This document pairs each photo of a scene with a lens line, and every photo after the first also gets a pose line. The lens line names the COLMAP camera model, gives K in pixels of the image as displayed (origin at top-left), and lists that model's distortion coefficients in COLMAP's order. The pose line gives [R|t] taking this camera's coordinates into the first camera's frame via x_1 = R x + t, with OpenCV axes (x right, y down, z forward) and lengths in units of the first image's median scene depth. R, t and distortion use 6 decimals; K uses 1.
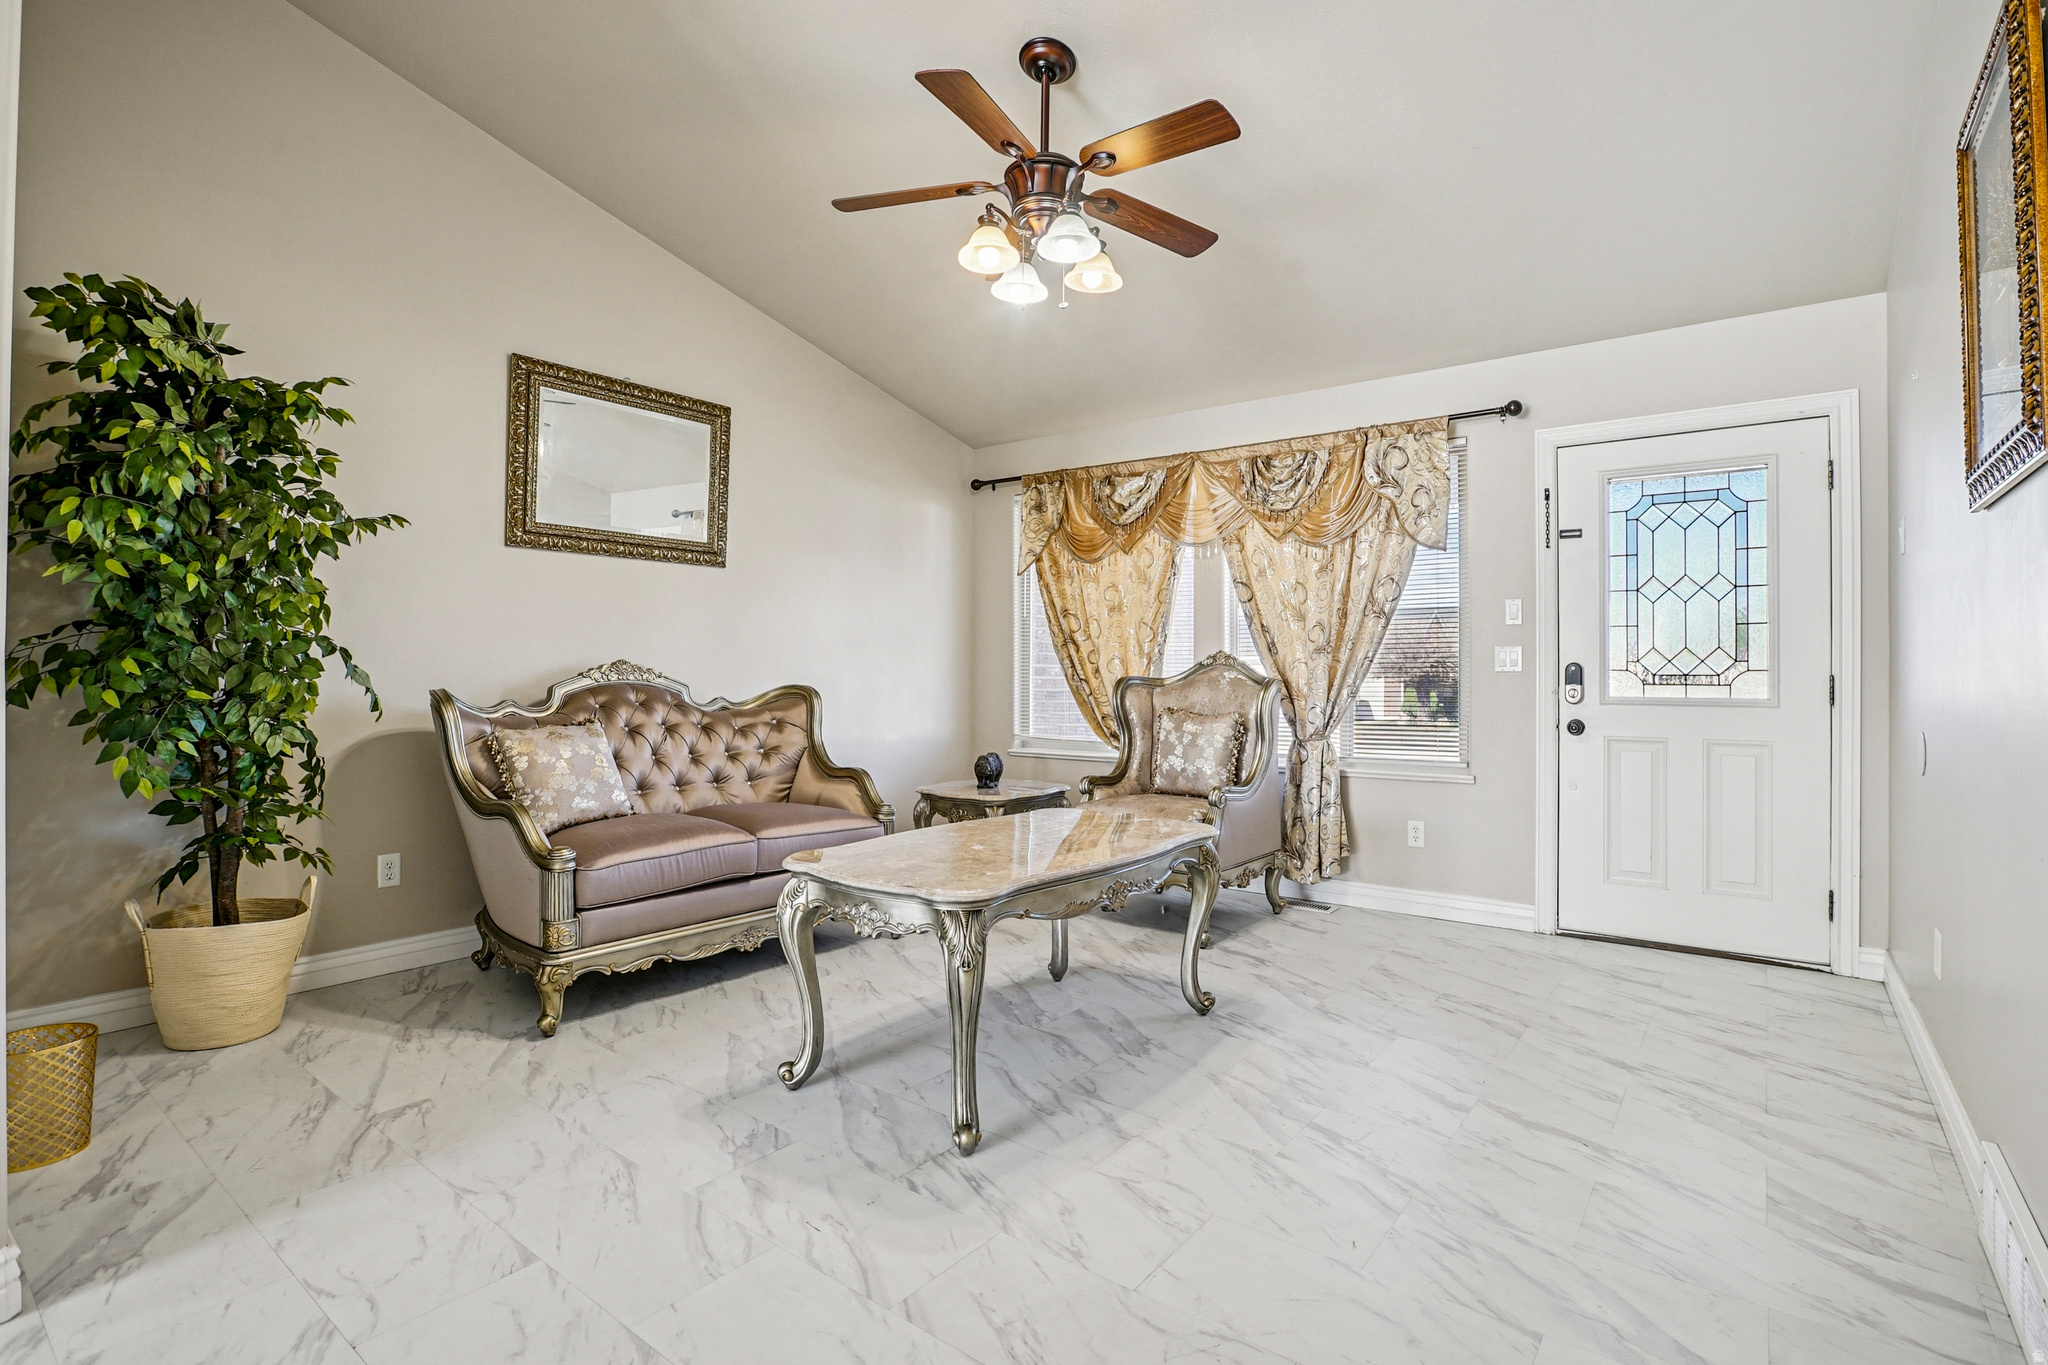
lens RADIAL K [[959.4, 0, 1033.5], [0, 959.4, 678.5], [0, 0, 1]] dist [-0.069720, 0.027841]
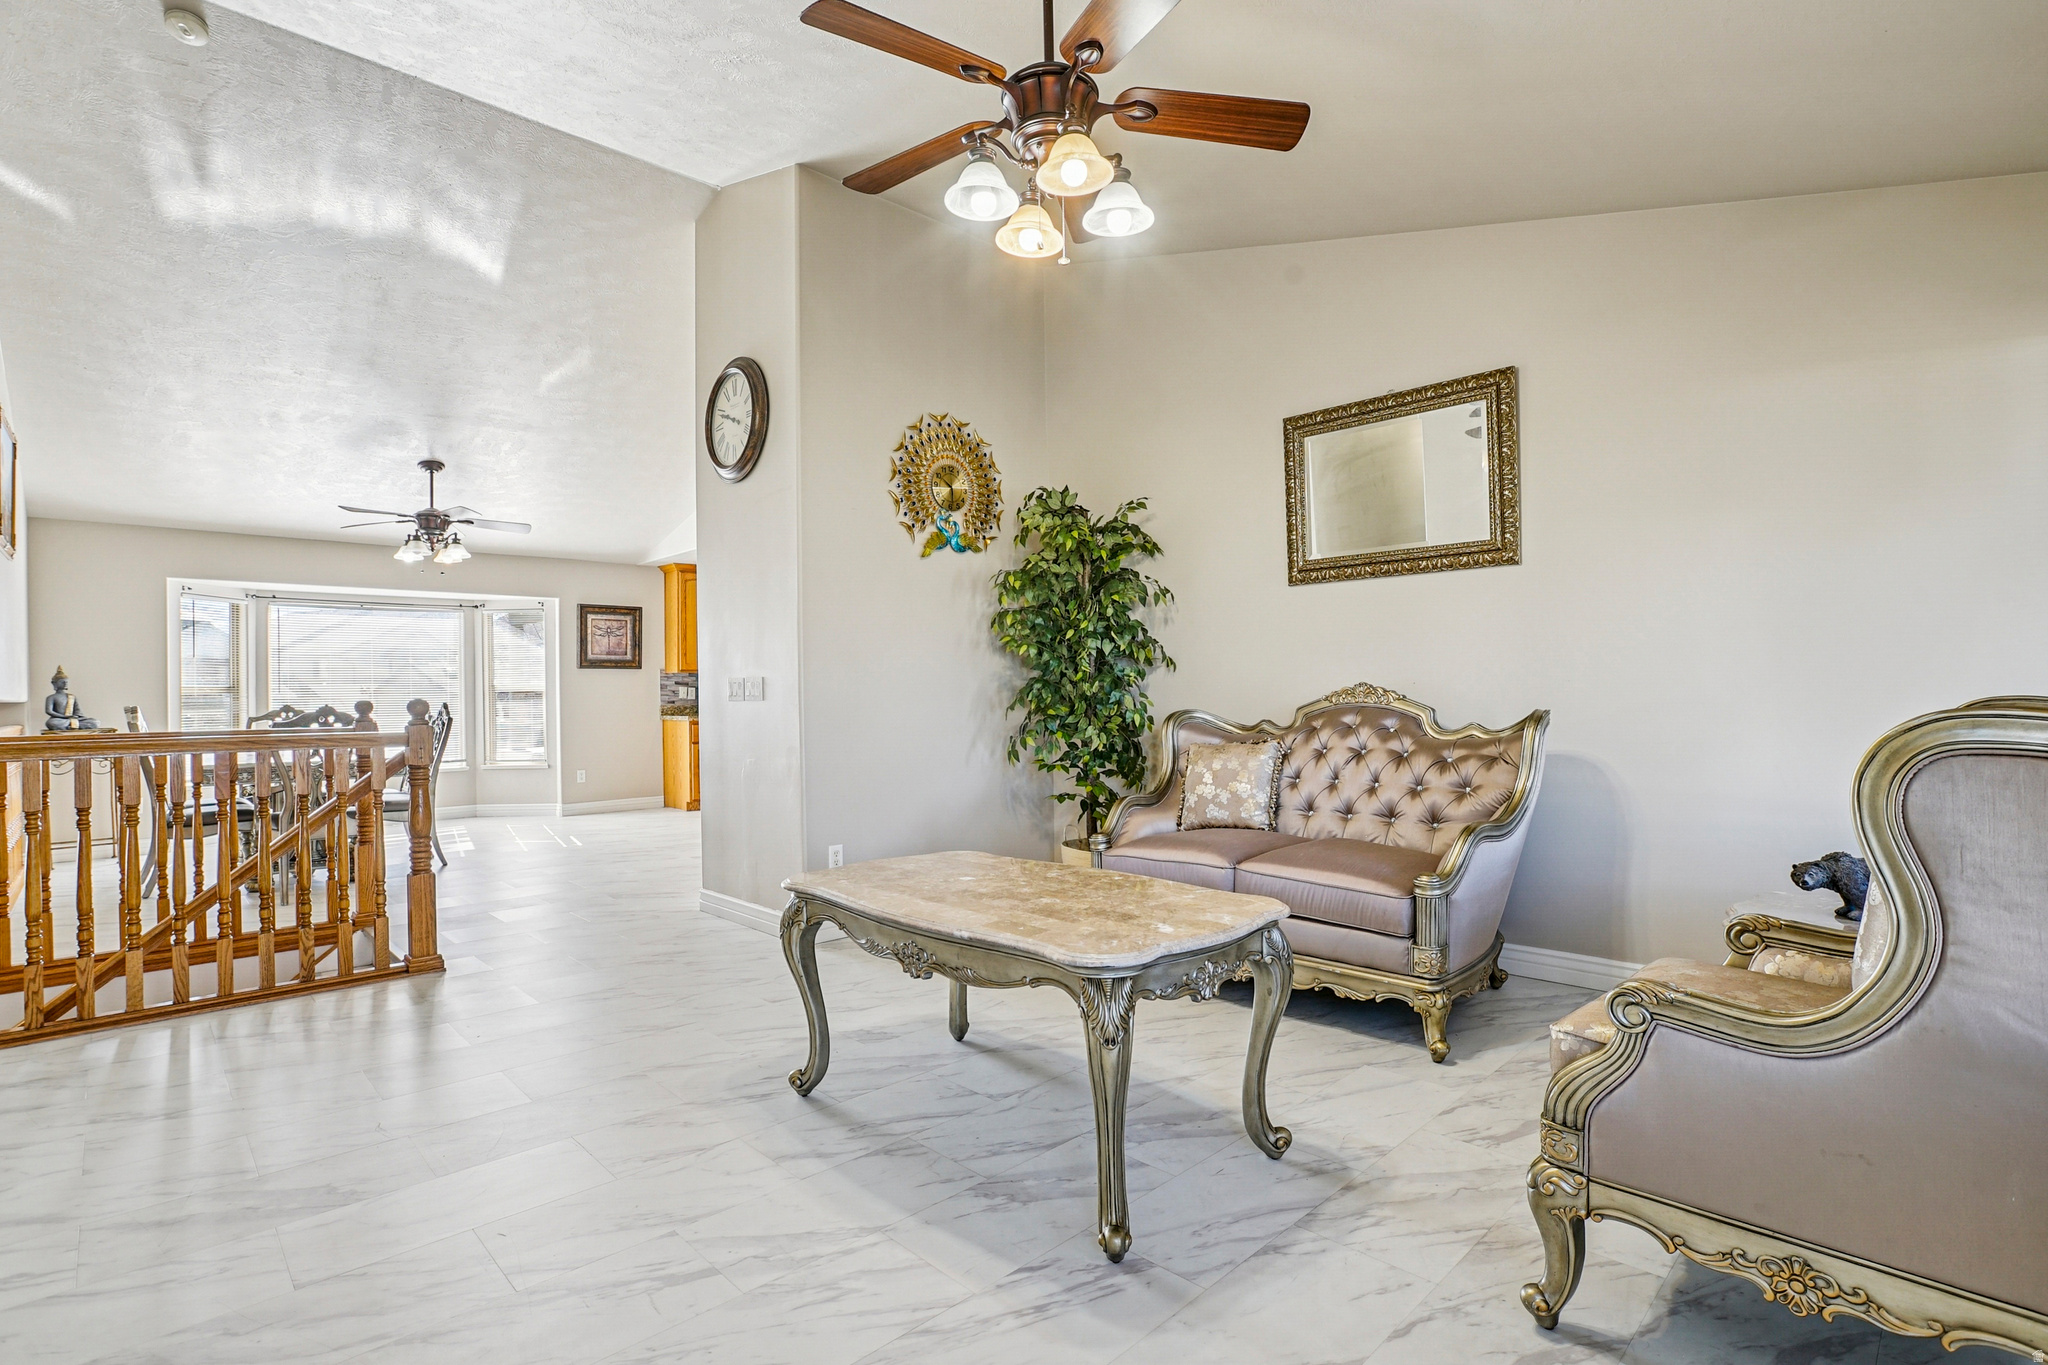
lens RADIAL K [[959.4, 0, 1033.5], [0, 959.4, 678.5], [0, 0, 1]] dist [-0.069720, 0.027841]
pose [[-0.124511, -0.016856, -0.992075, 0.822062], [0.006359, 0.999822, -0.017786, -0.010430], [0.992198, -0.008523, -0.124381, 1.068074]]
